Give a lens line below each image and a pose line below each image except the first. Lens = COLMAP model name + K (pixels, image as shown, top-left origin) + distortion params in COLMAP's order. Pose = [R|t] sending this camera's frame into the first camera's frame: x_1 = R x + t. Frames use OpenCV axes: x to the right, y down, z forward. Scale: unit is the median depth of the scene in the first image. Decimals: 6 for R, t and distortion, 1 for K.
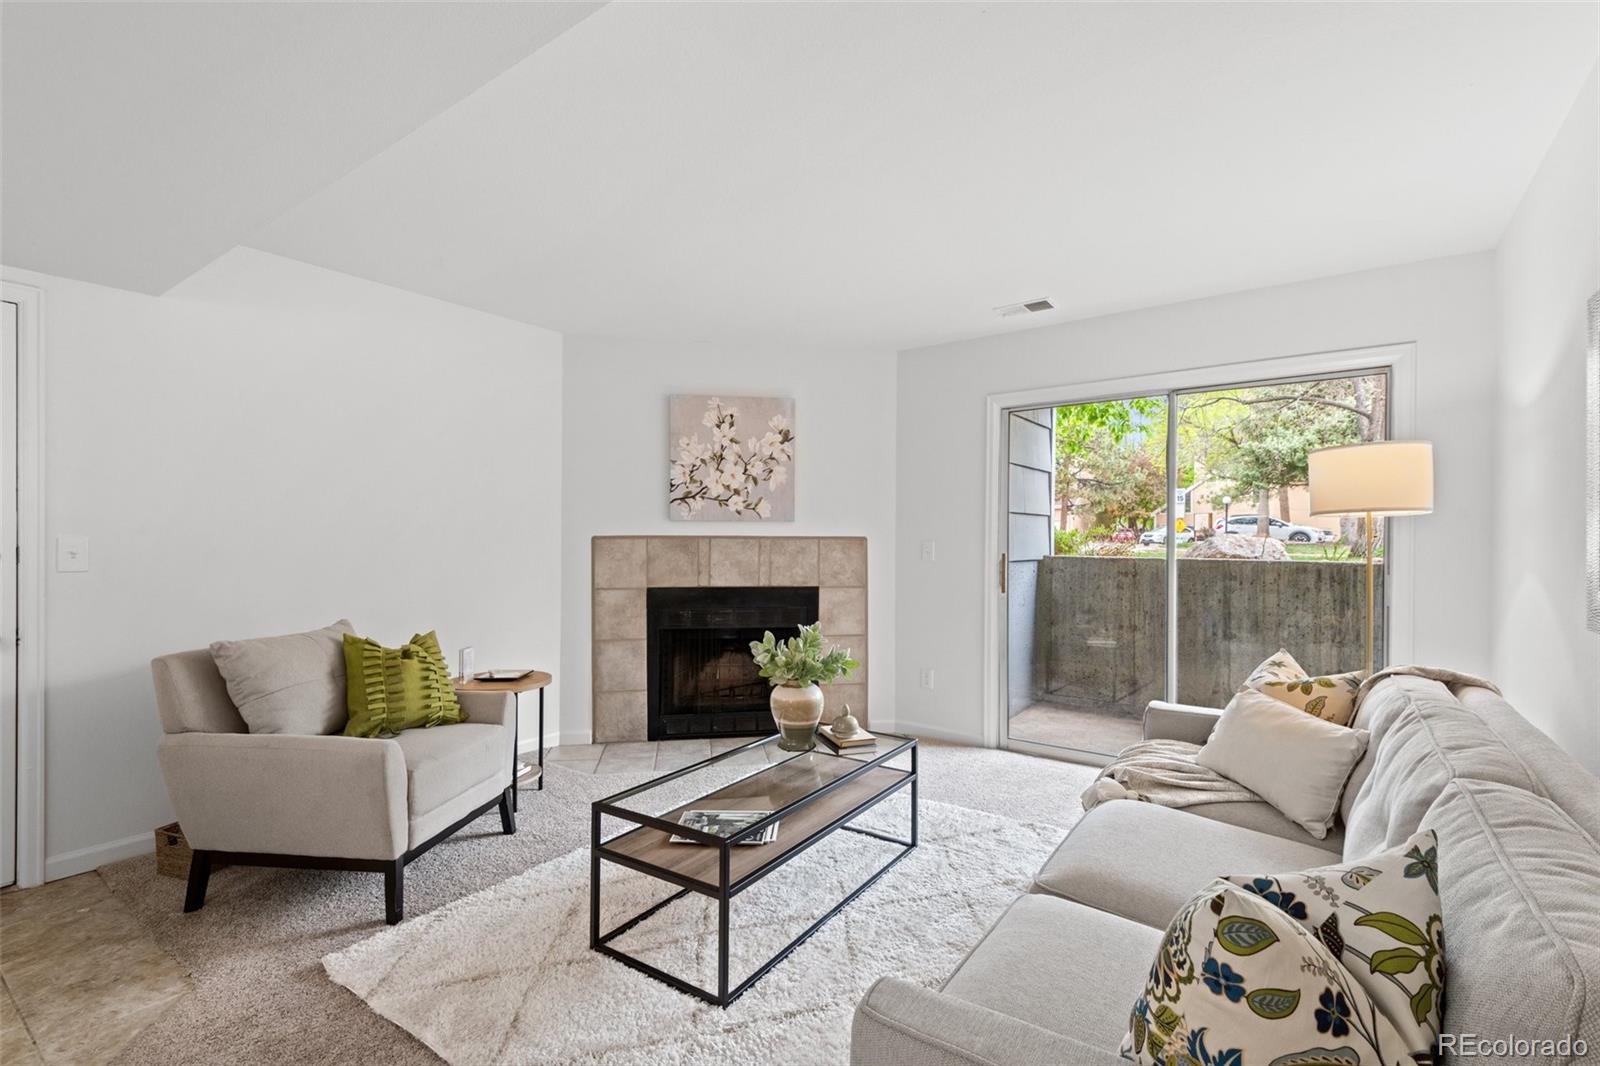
lens RADIAL K [[723.8, 0, 810.0], [0, 723.8, 543.9], [0, 0, 1]] dist [0.024852, -0.009021]
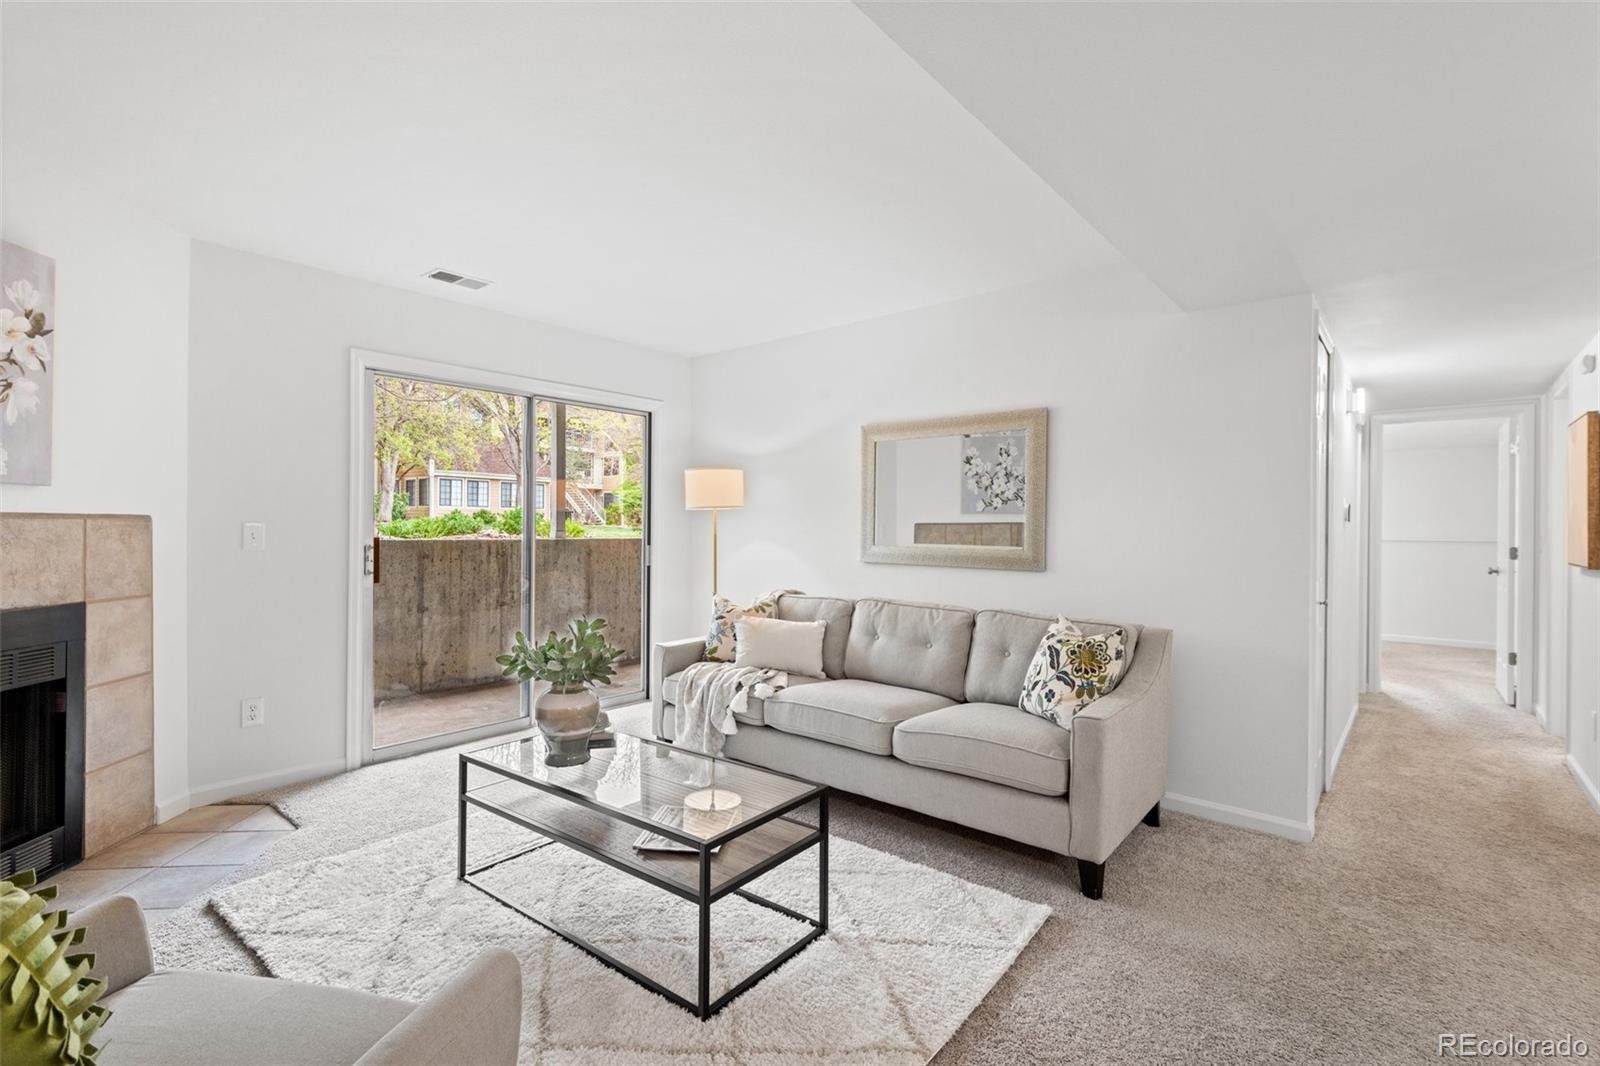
lens RADIAL K [[723.8, 0, 816.3], [0, 723.8, 525.4], [0, 0, 1]] dist [0.024852, -0.009021]
pose [[0.067421, -0.002925, 0.997720, -0.539321], [-0.000373, 0.999996, 0.002957, -0.003223], [-0.997725, -0.000572, 0.067420, 0.397802]]
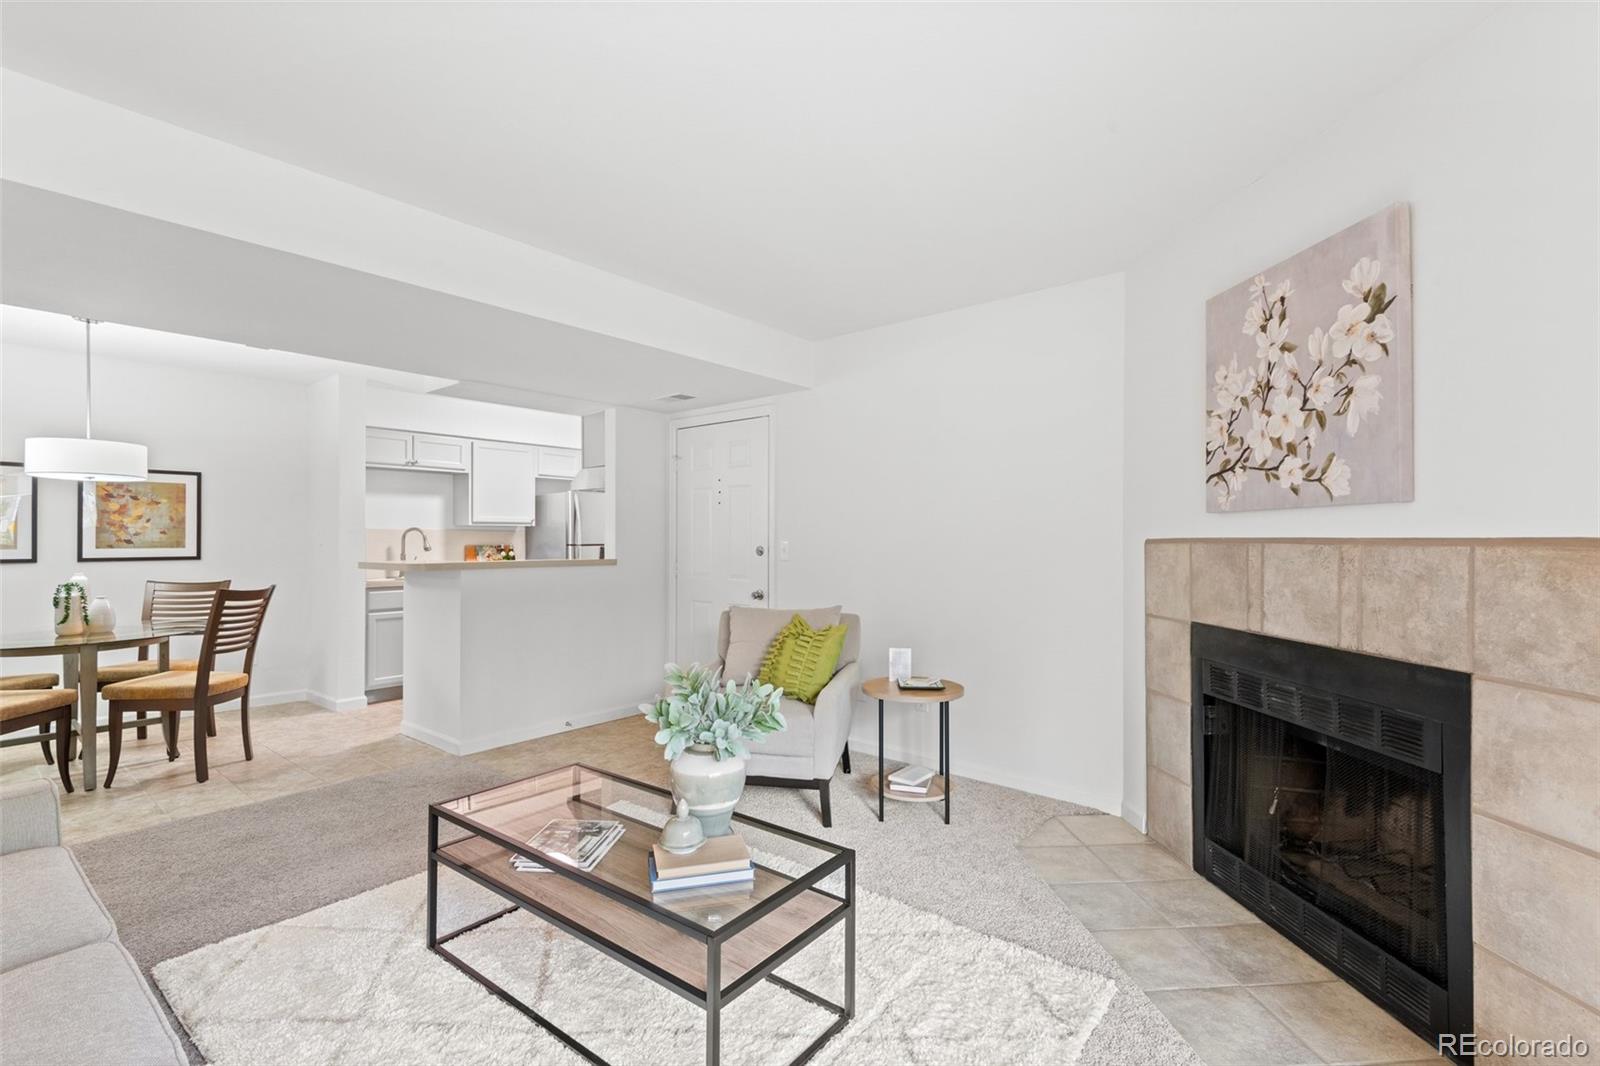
lens RADIAL K [[723.8, 0, 806.3], [0, 723.8, 535.4], [0, 0, 1]] dist [0.024852, -0.009021]
pose [[-0.076190, -0.007951, -0.997062, 0.421821], [-0.008691, 0.999936, -0.007310, -0.006231], [0.997055, 0.008108, -0.076254, 0.708356]]
